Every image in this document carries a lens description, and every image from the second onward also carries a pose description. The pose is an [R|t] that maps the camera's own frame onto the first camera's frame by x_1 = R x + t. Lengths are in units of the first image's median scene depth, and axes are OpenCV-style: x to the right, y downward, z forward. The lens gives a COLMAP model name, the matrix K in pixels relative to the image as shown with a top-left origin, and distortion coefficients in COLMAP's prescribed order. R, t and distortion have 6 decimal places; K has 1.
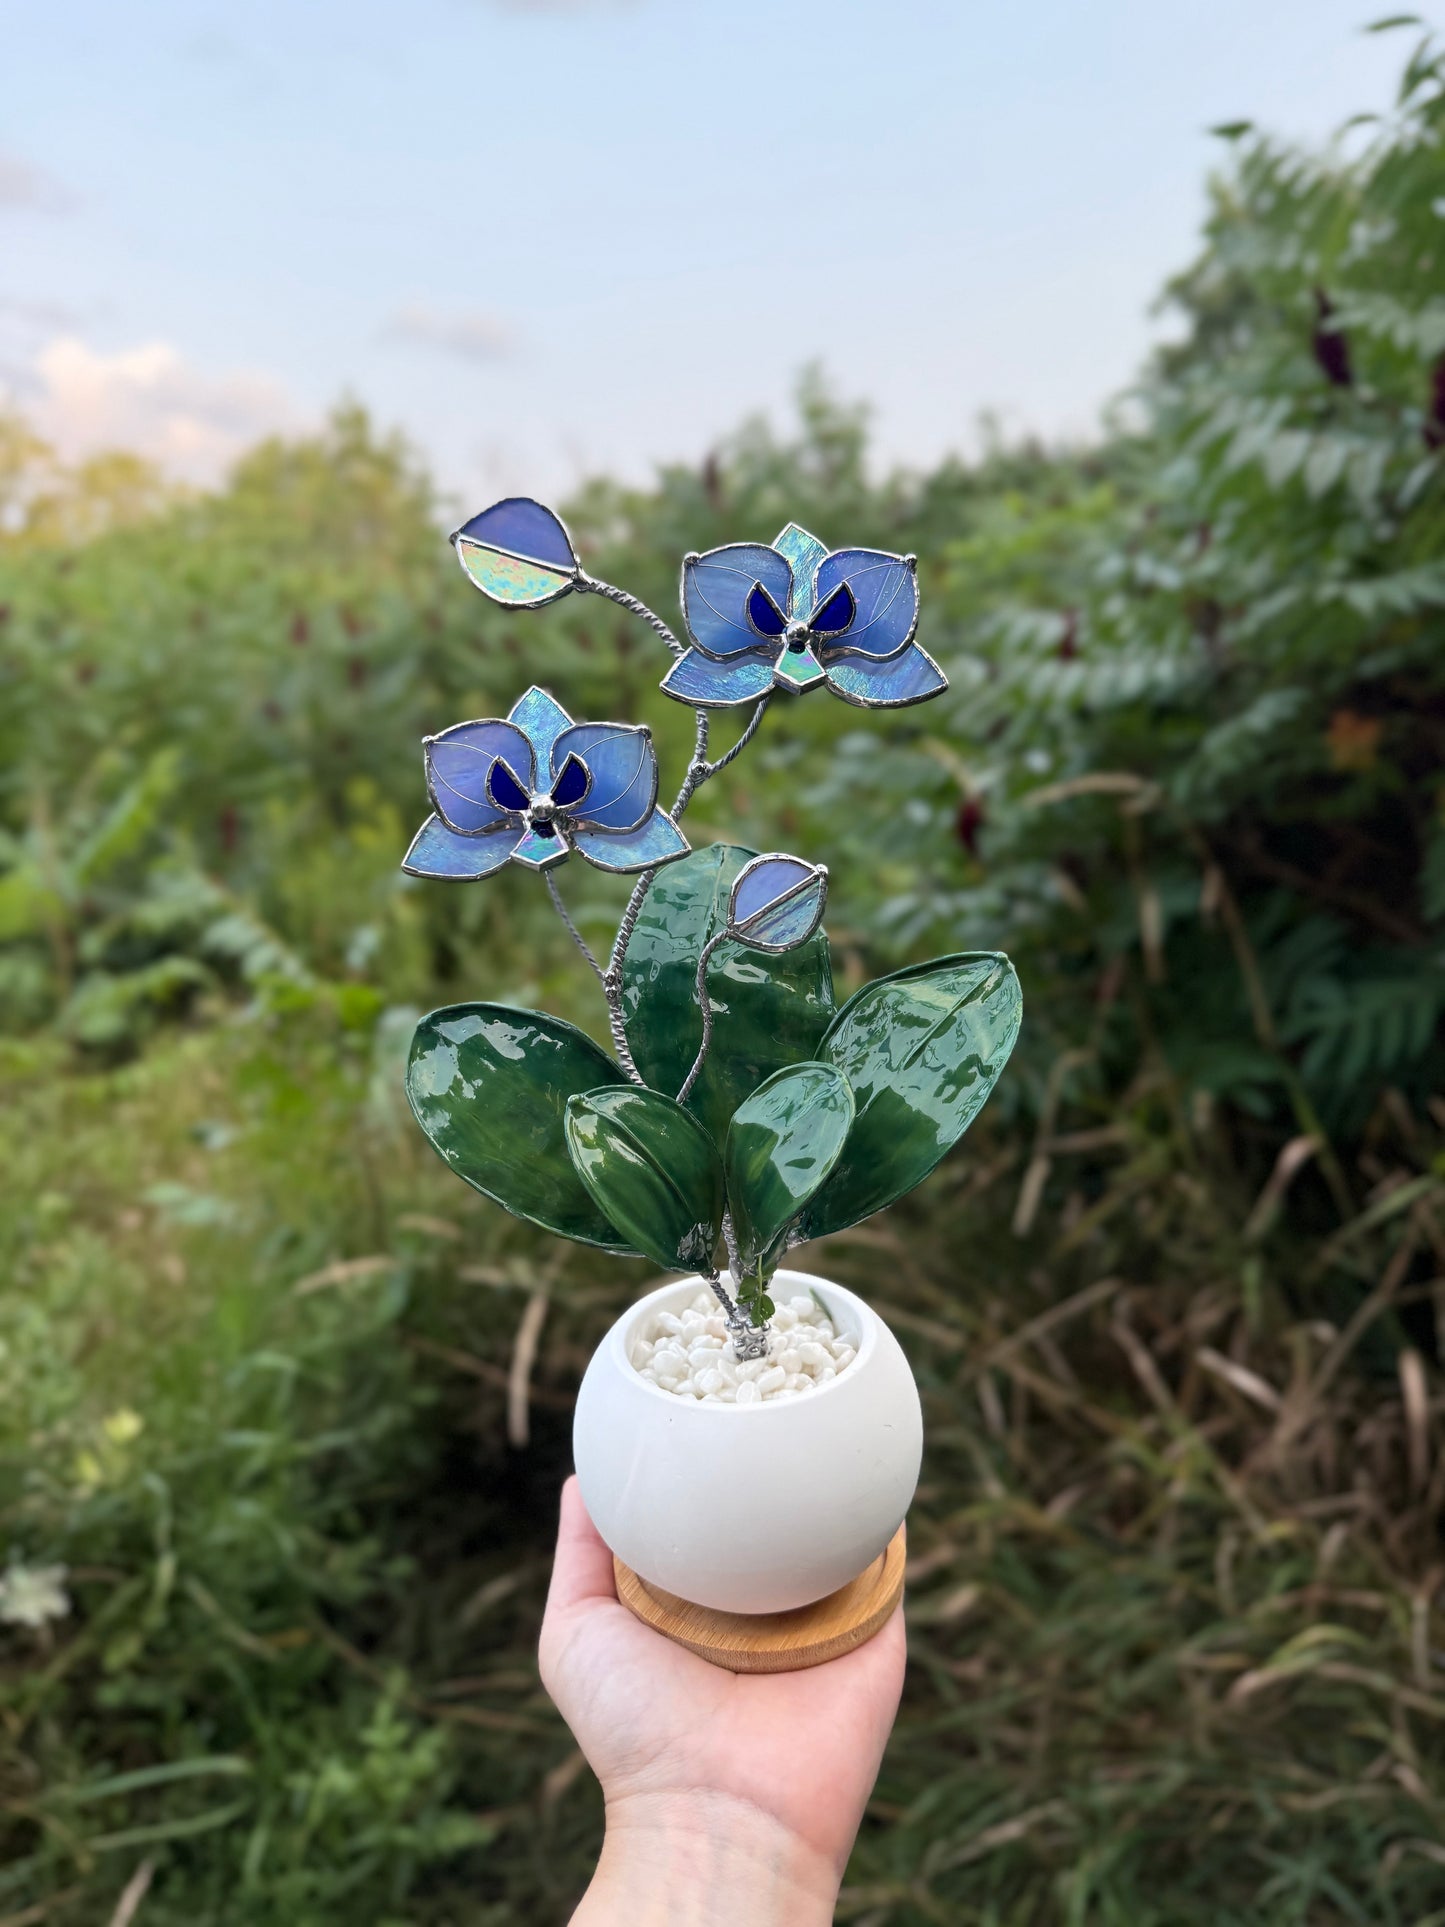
lens RADIAL K [[1387.5, 0, 710.4], [0, 1387.5, 971.0], [0, 0, 1]] dist [0.080464, 0.004494]
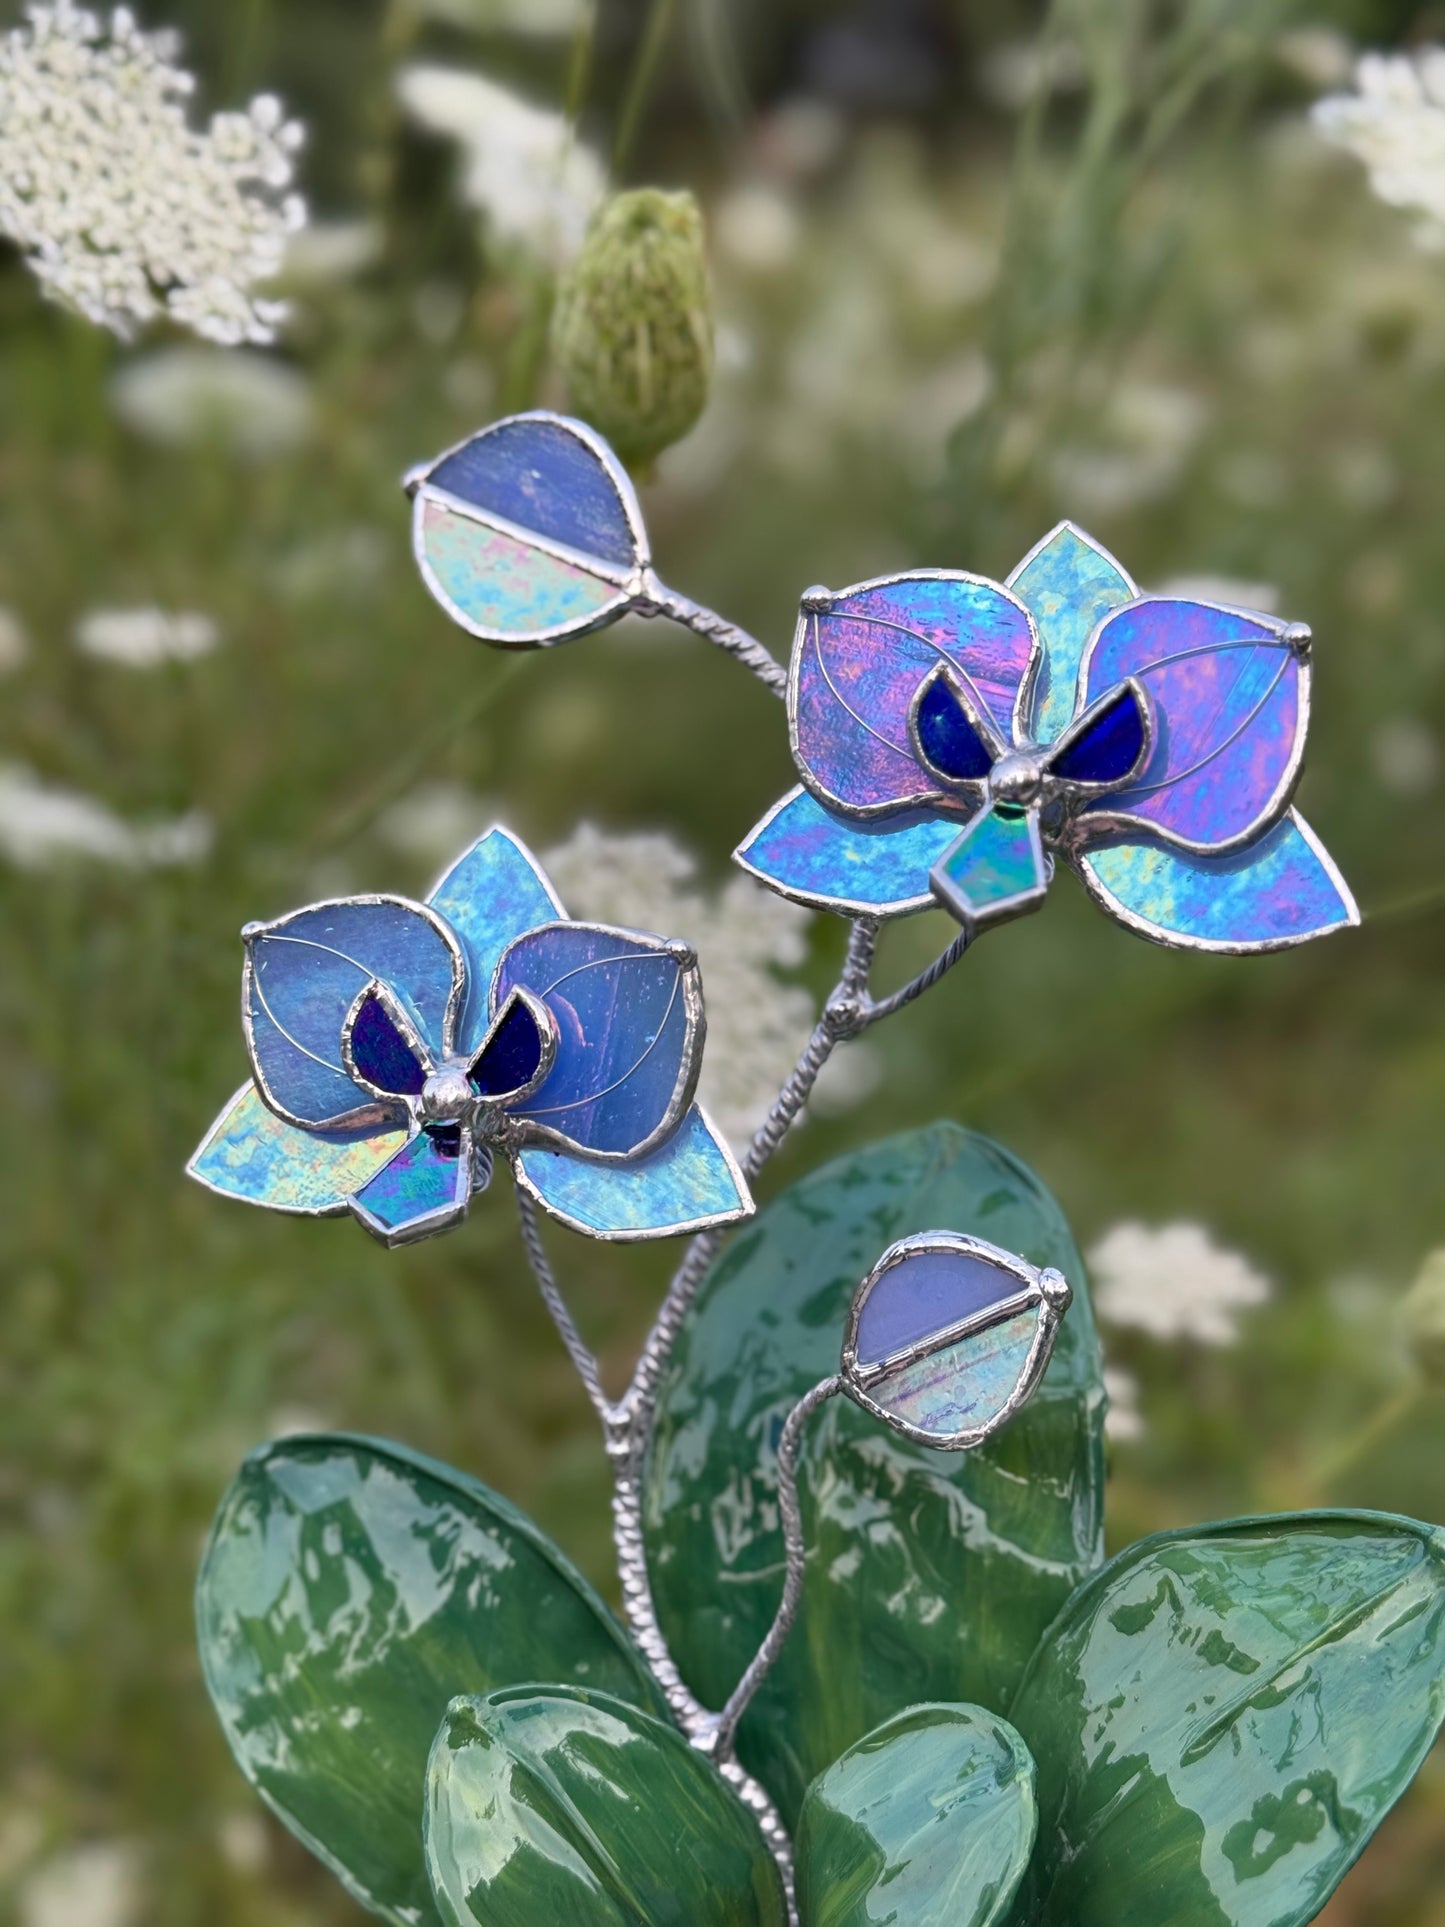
lens RADIAL K [[2774.1, 0, 735.5], [0, 2774.1, 927.7], [0, 0, 1]] dist [0.044225, 0.000000]
pose [[0.952725, 0.107105, -0.284331, 0.226938], [-0.110143, 0.993901, 0.005332, -0.181647], [0.283168, 0.026237, 0.958711, 0.104863]]
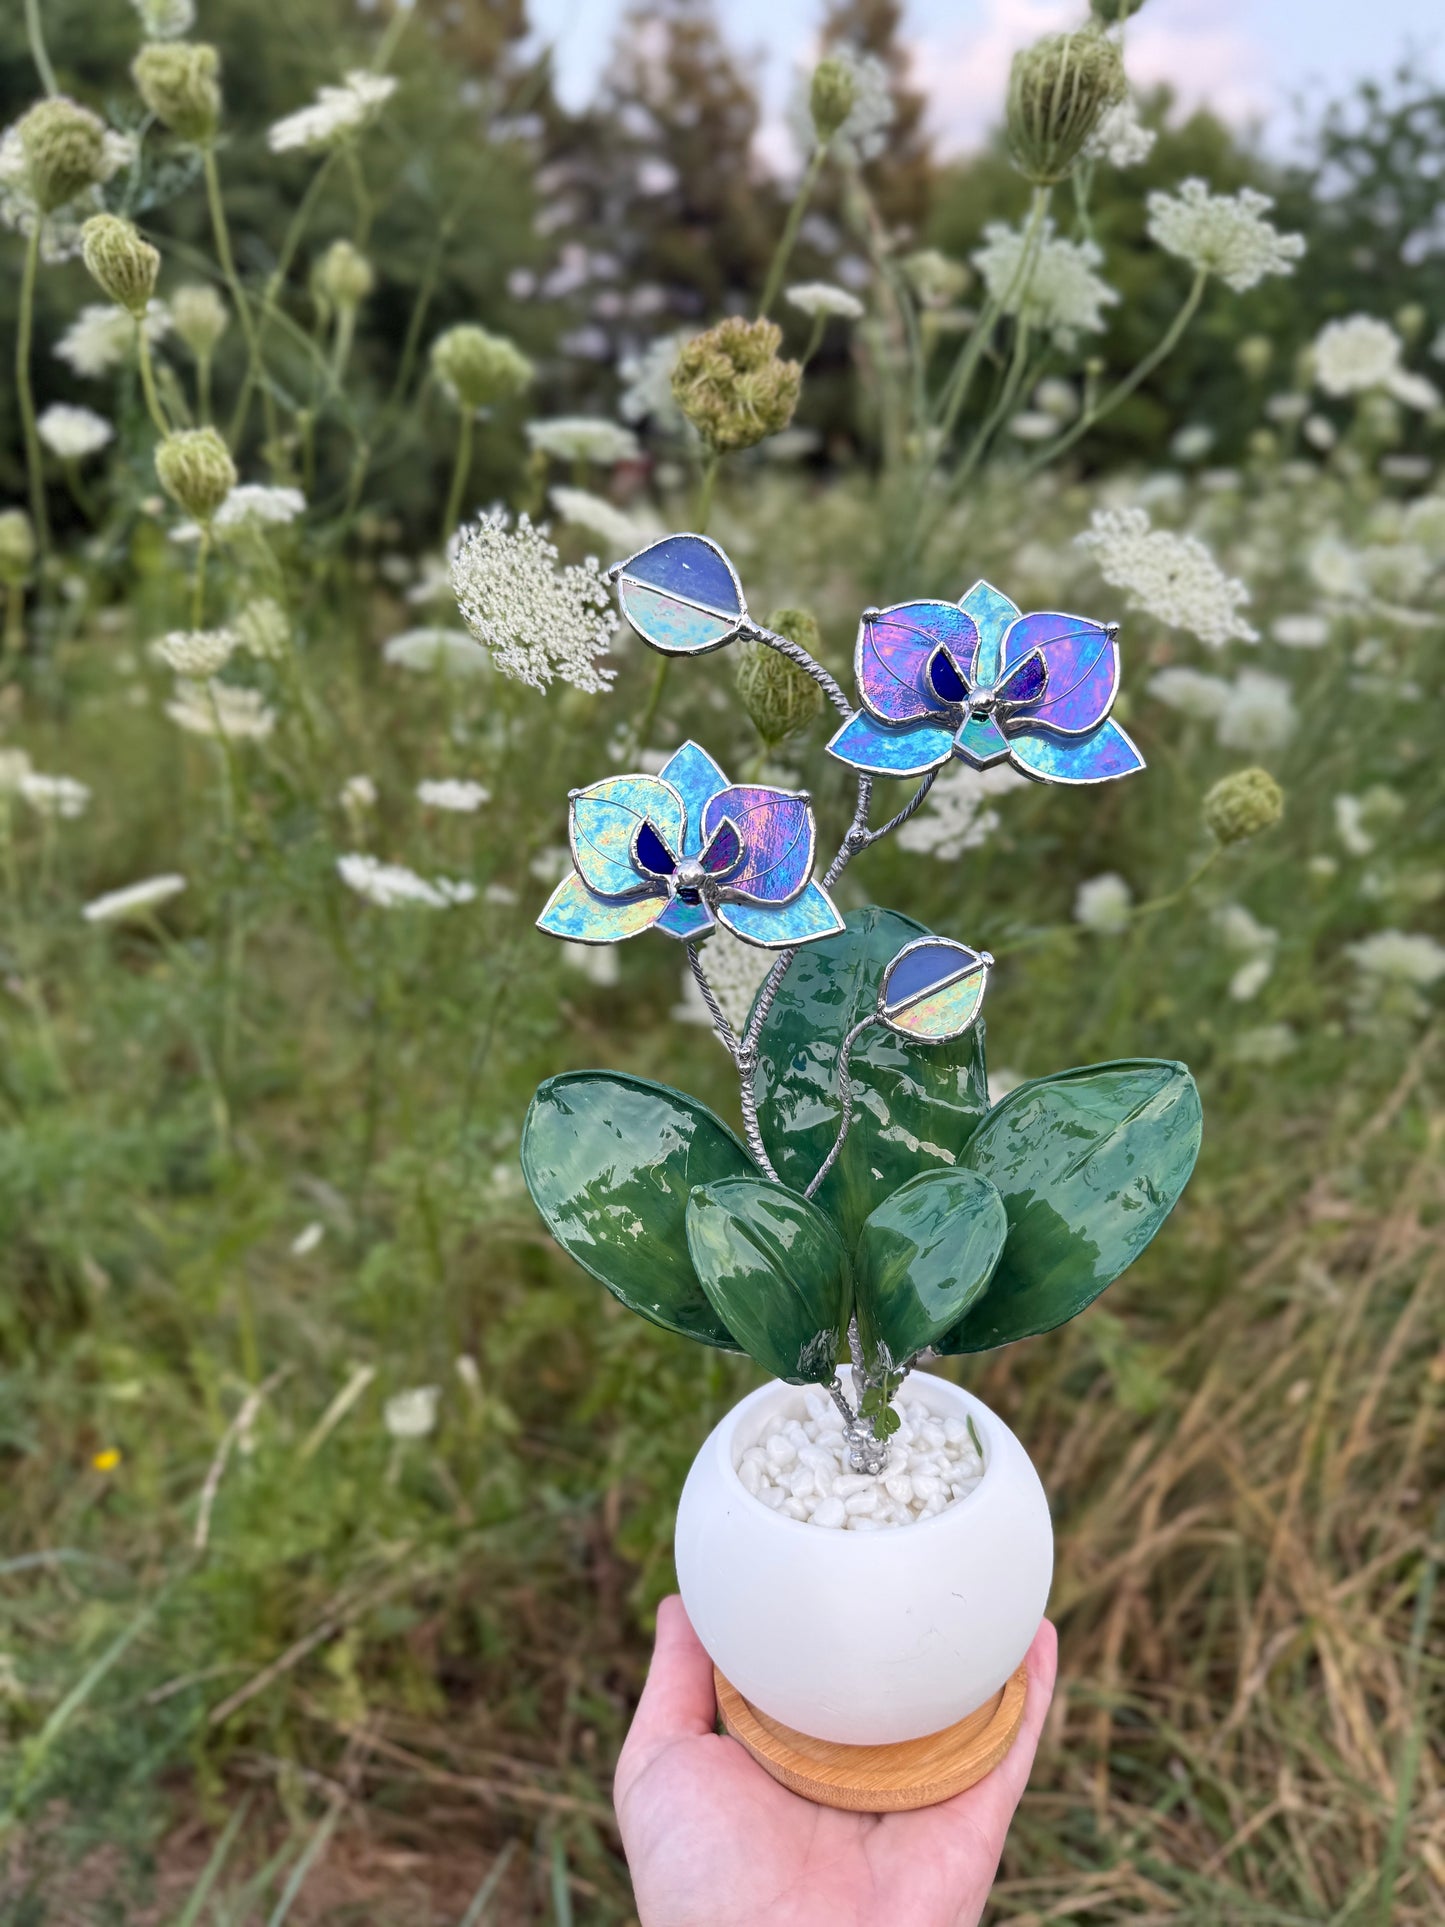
lens RADIAL K [[1387.5, 0, 724.4], [0, 1387.5, 972.7], [0, 0, 1]] dist [0.080464, 0.004494]
pose [[0.995069, 0.072691, -0.067487, -0.028990], [-0.072812, 0.997345, 0.000663, -0.051625], [0.067356, 0.004255, 0.997720, 0.074038]]
